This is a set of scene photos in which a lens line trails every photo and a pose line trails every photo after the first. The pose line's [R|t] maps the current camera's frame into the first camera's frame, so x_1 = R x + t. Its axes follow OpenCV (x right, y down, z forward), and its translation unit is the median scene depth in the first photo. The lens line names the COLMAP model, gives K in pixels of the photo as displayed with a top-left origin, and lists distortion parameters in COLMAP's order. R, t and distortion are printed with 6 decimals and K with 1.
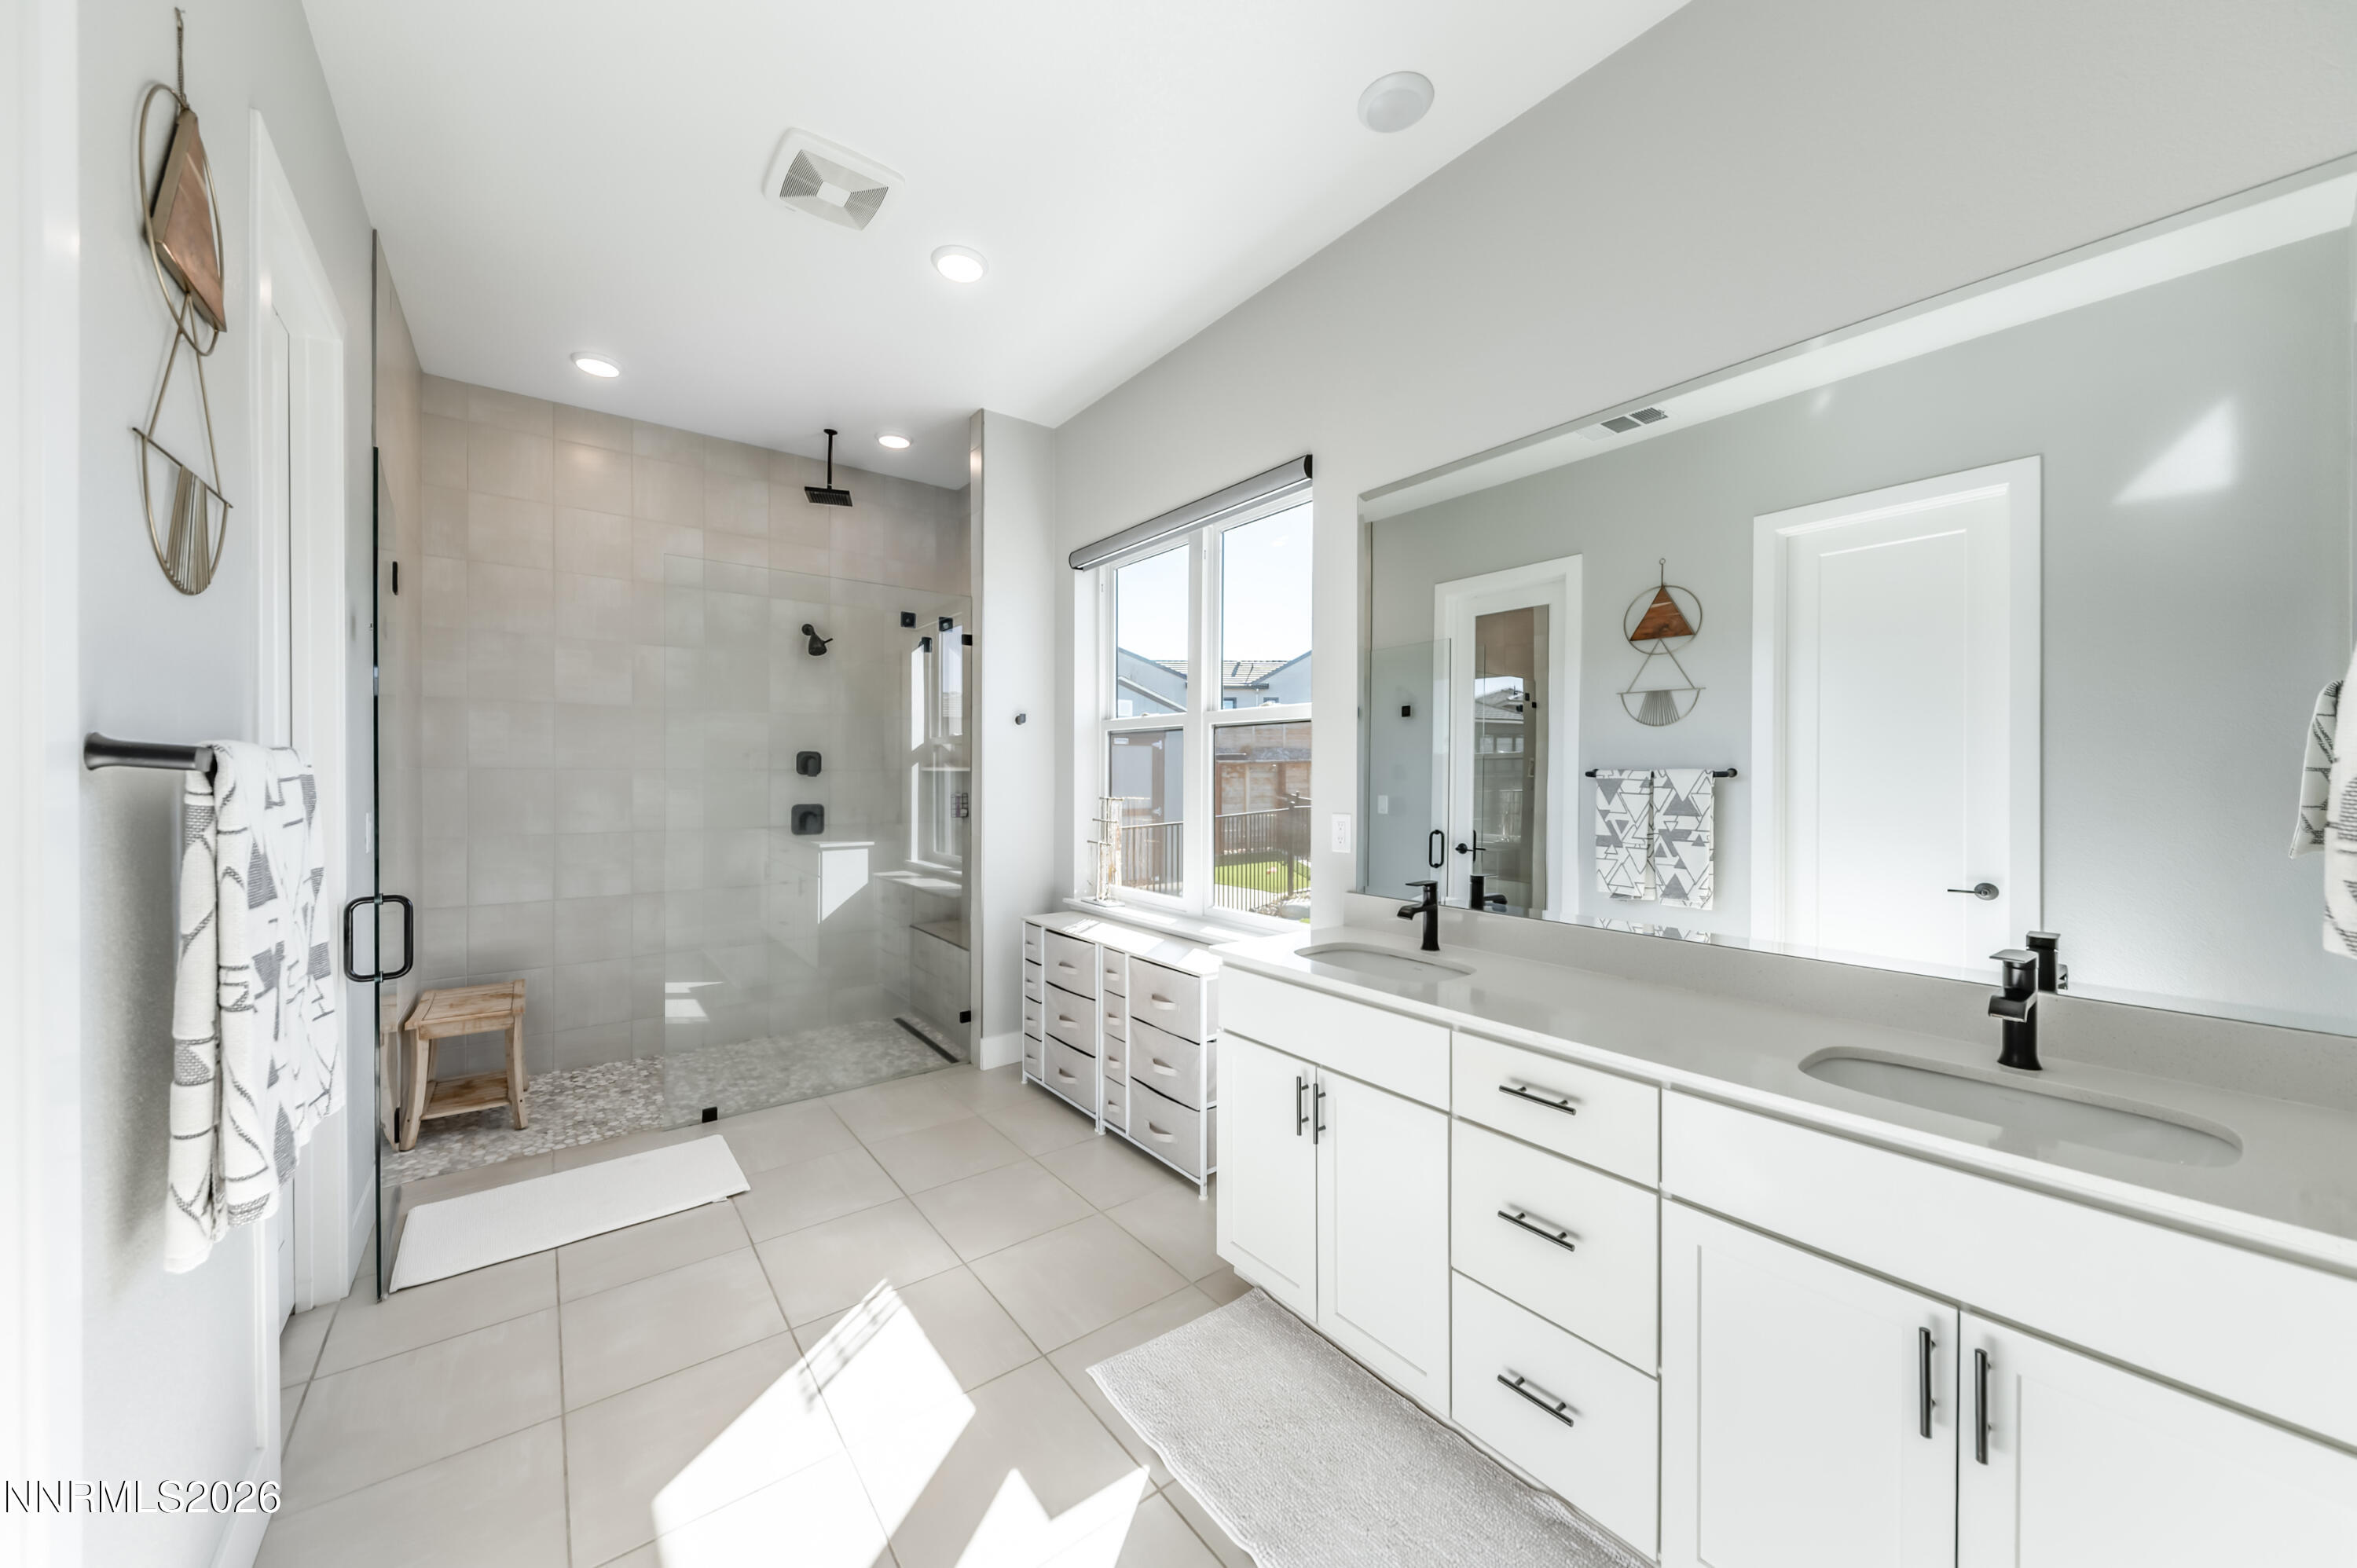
lens RADIAL K [[800.3, 0, 1183.1], [0, 800.3, 781.9], [0, 0, 1]] dist [0.000641, -0.000001]
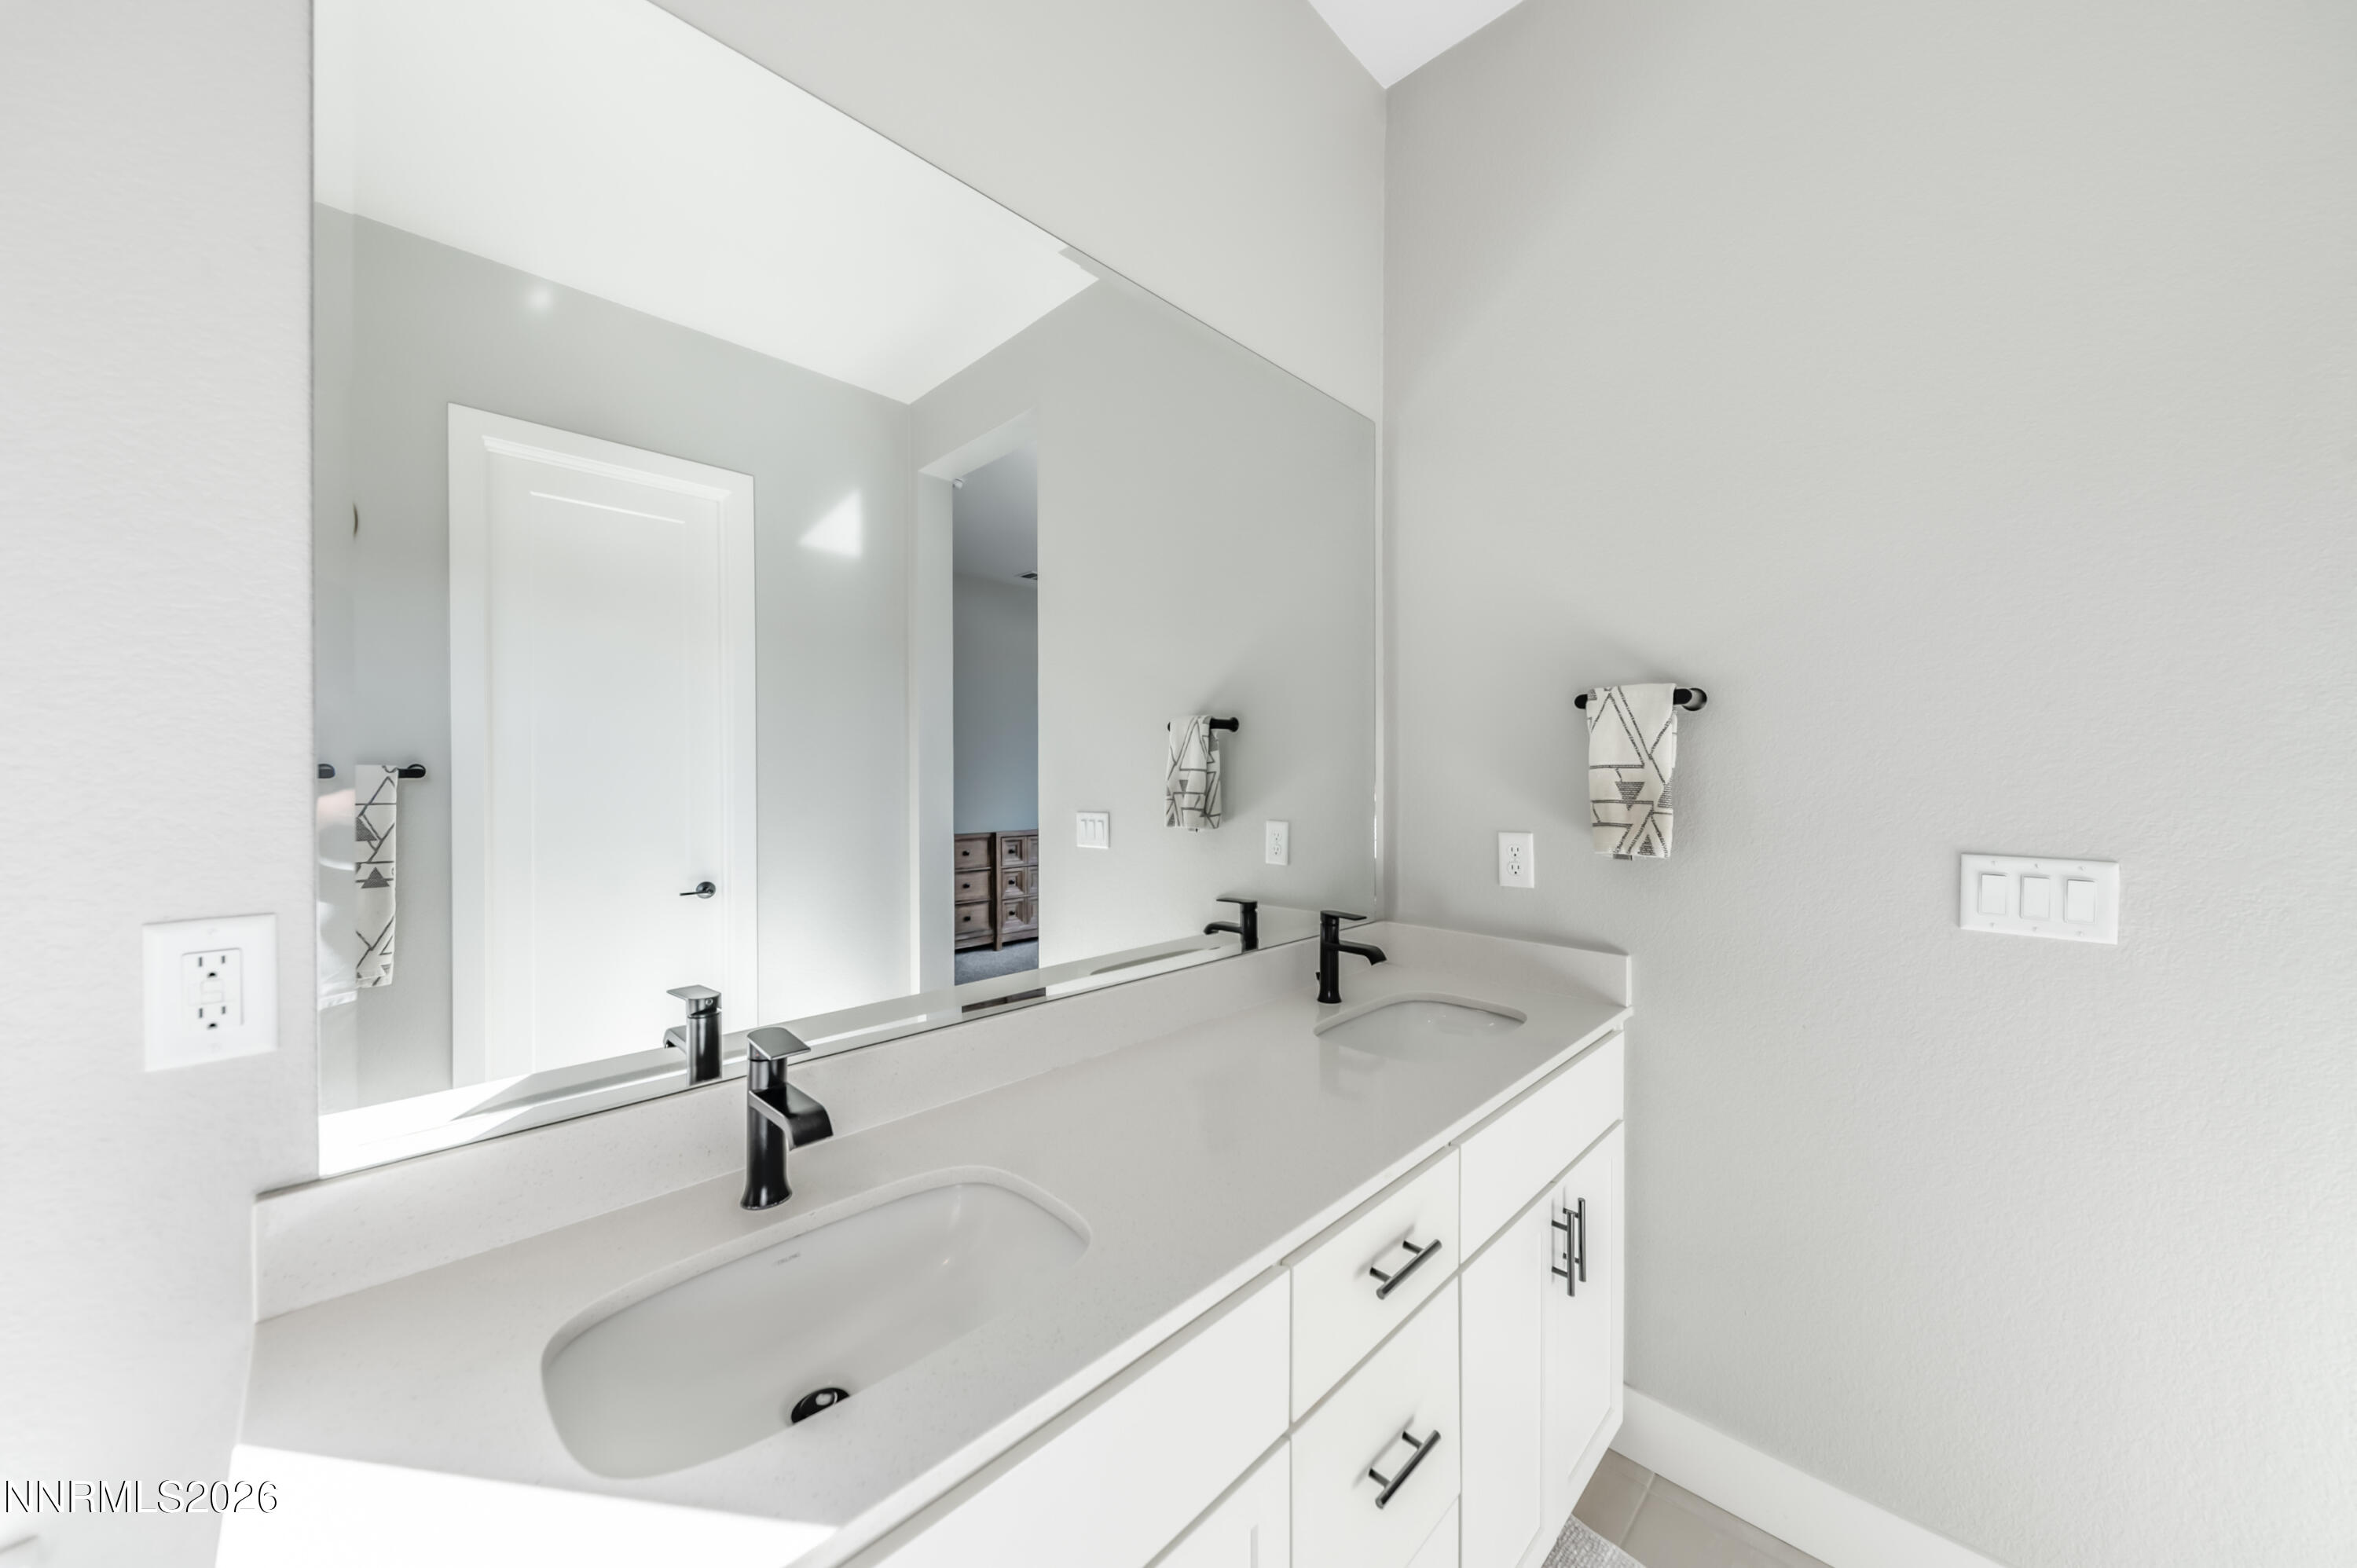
lens RADIAL K [[800.3, 0, 1196.7], [0, 800.3, 791.2], [0, 0, 1]] dist [0.000641, -0.000001]
pose [[-0.125044, -0.014839, 0.992040, -0.081863], [0.002080, 0.999882, 0.015219, -0.004197], [-0.992149, 0.003967, -0.124999, 0.551782]]
